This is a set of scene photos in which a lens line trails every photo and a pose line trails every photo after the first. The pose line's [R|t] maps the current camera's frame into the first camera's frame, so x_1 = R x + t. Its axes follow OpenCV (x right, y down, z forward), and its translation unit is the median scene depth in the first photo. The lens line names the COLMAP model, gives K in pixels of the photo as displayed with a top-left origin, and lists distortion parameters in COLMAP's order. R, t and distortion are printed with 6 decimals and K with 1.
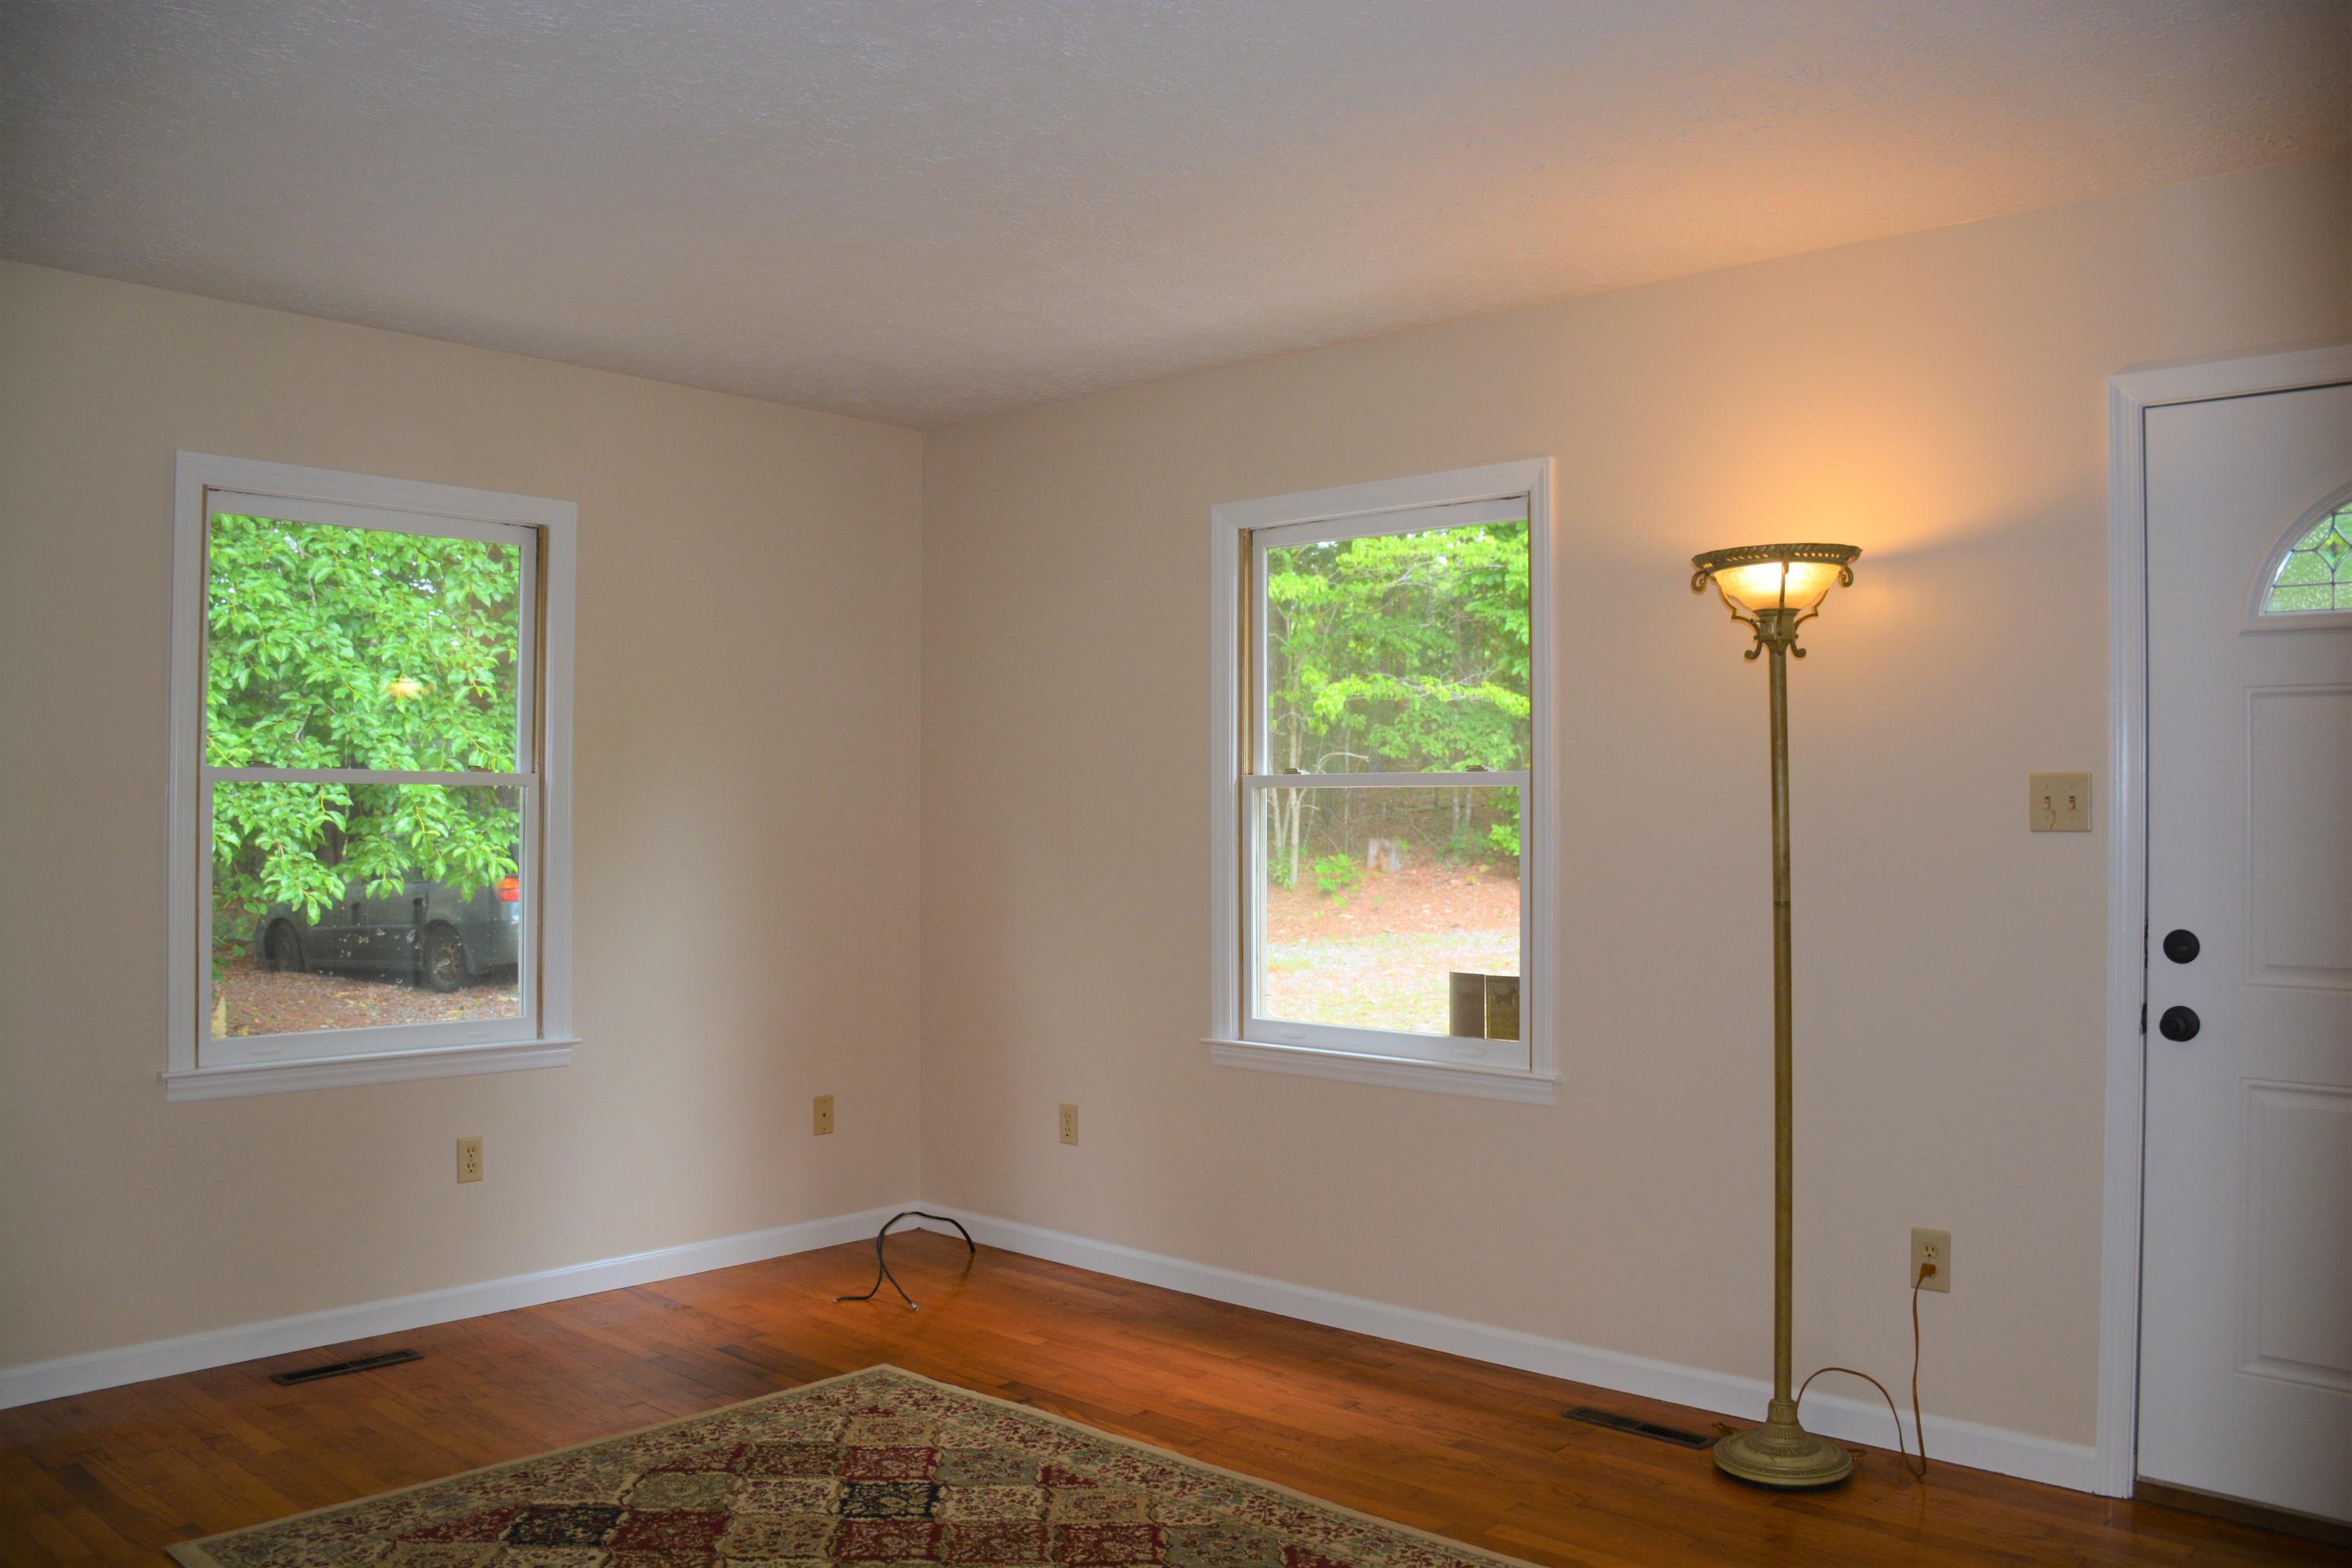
lens RADIAL K [[1852.9, 0, 1176.0], [0, 1852.9, 784.0], [0, 0, 1]] dist [-0.133040, 0.089393]
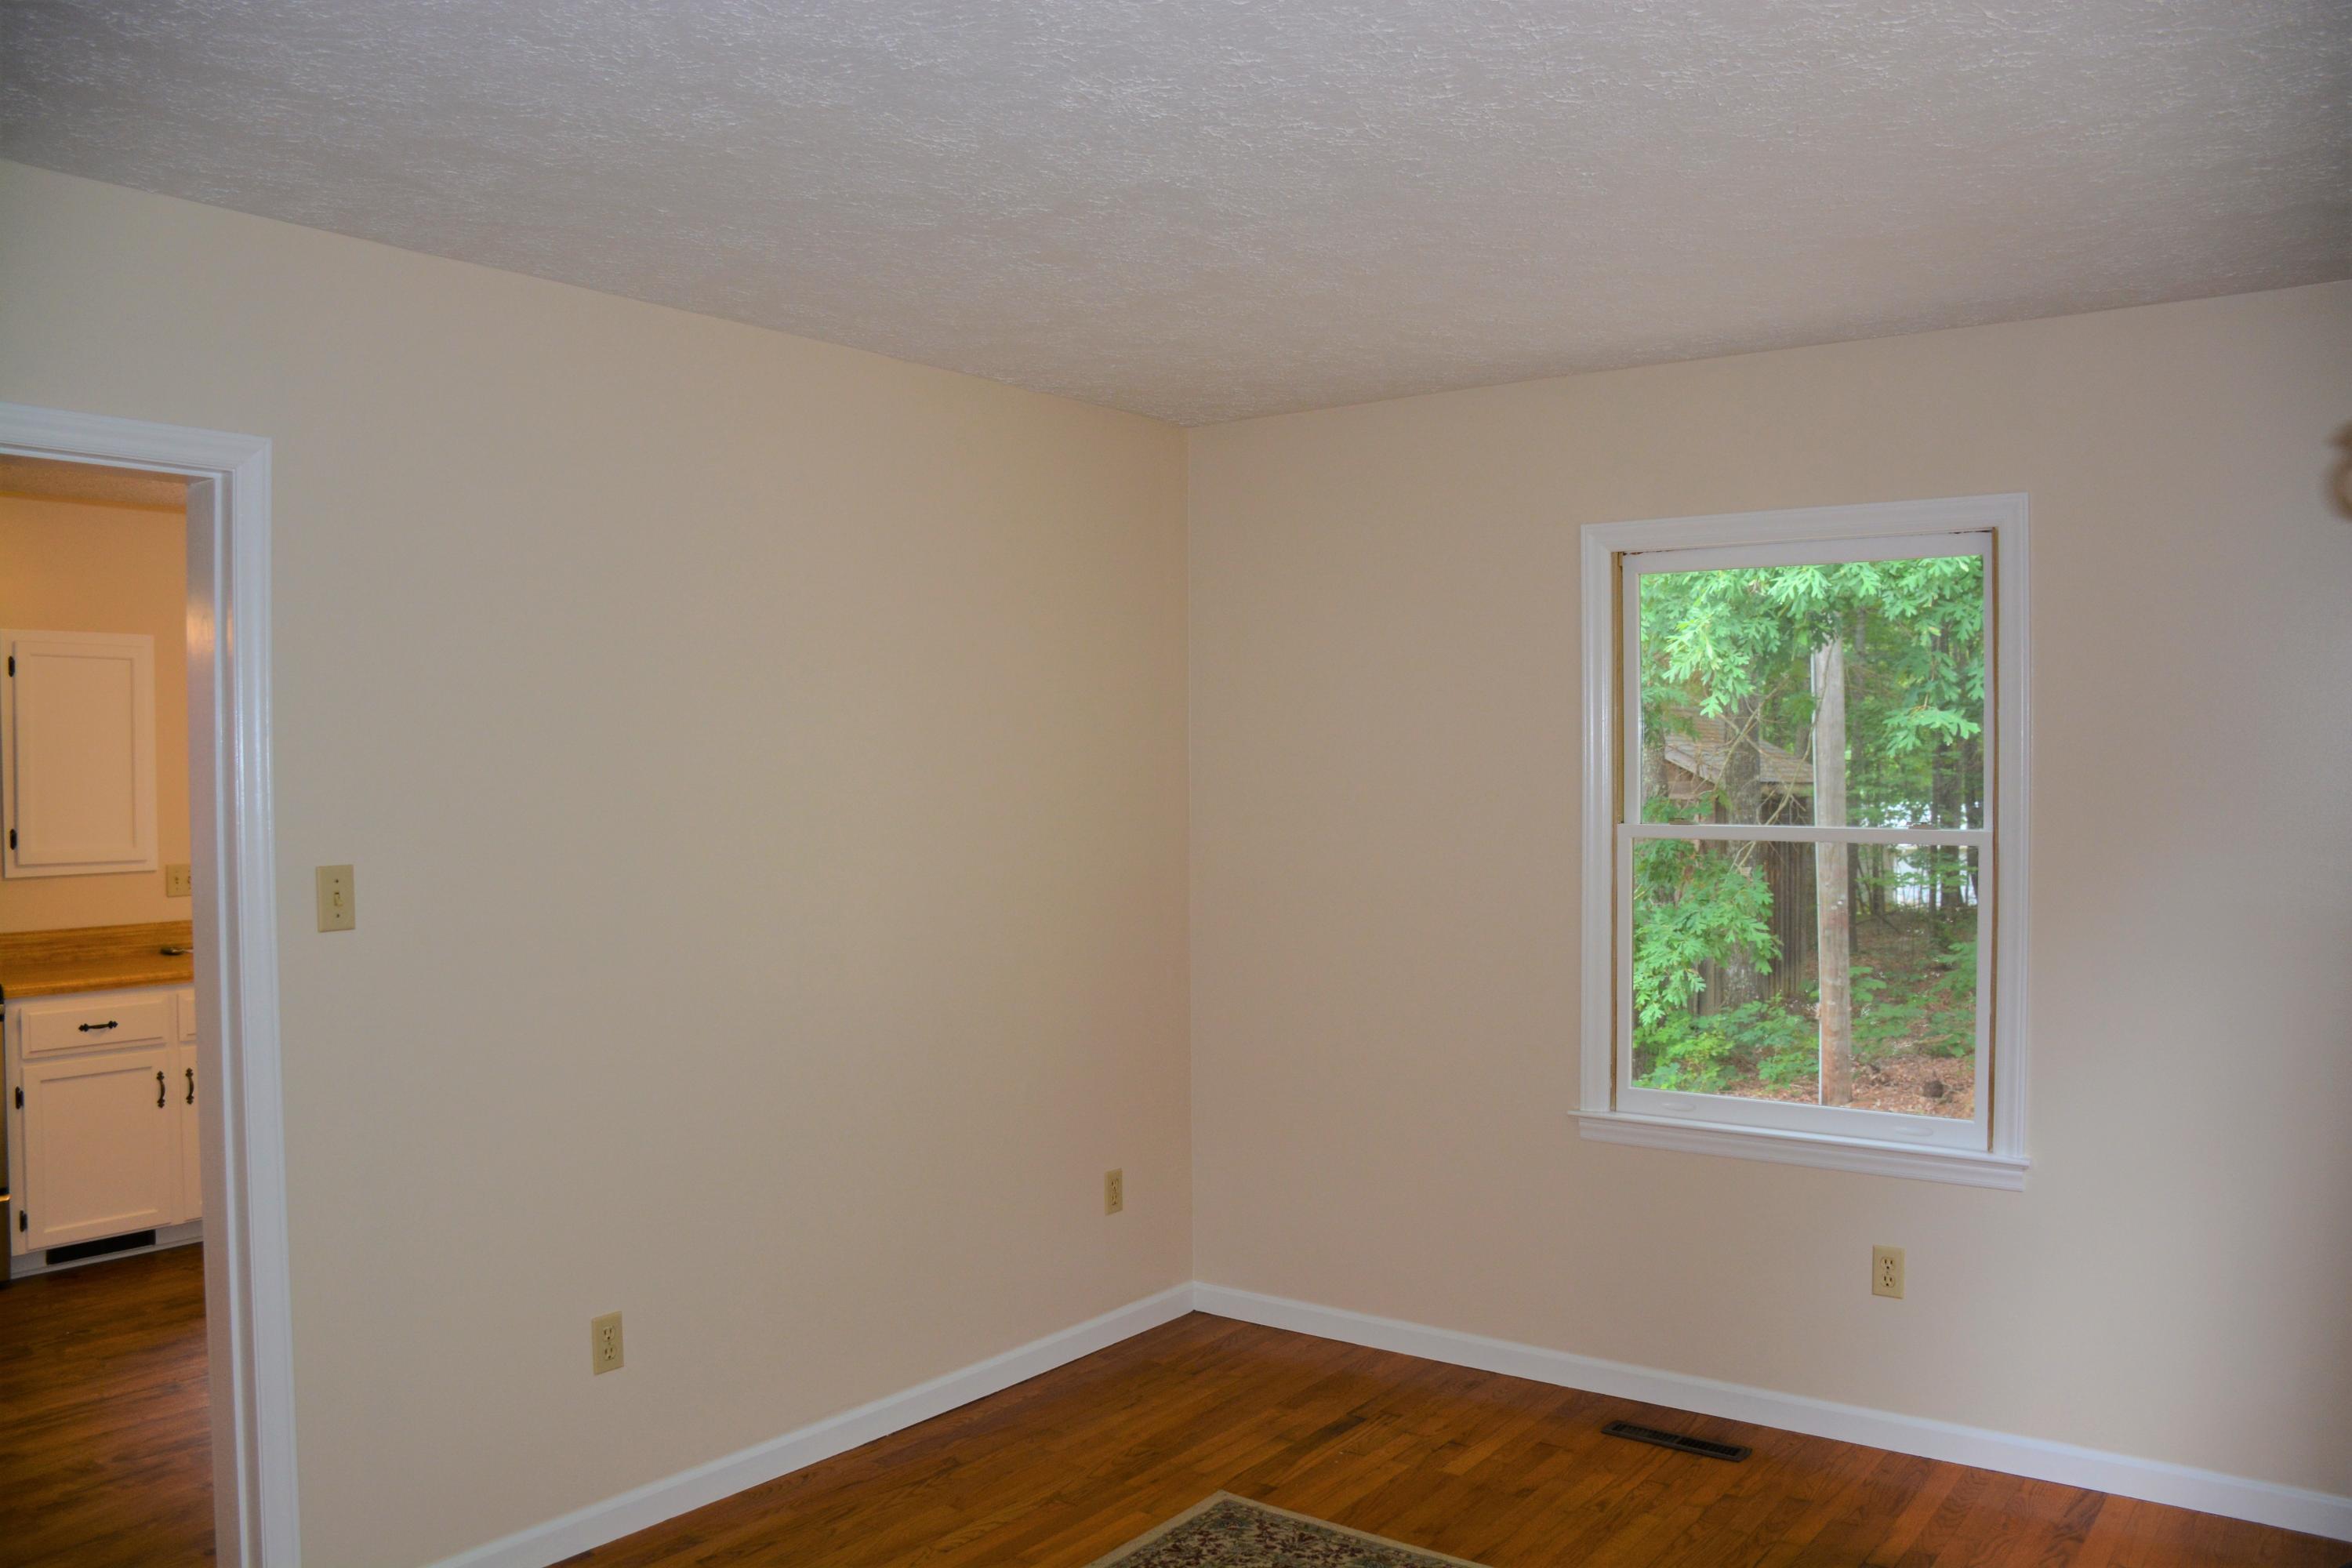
lens RADIAL K [[1852.9, 0, 1176.0], [0, 1852.9, 784.0], [0, 0, 1]] dist [-0.133040, 0.089393]
pose [[0.094573, 0.008271, -0.995484, 0.502644], [0.018578, 0.999777, 0.010072, -0.049769], [0.995345, -0.019447, 0.094398, 0.654210]]
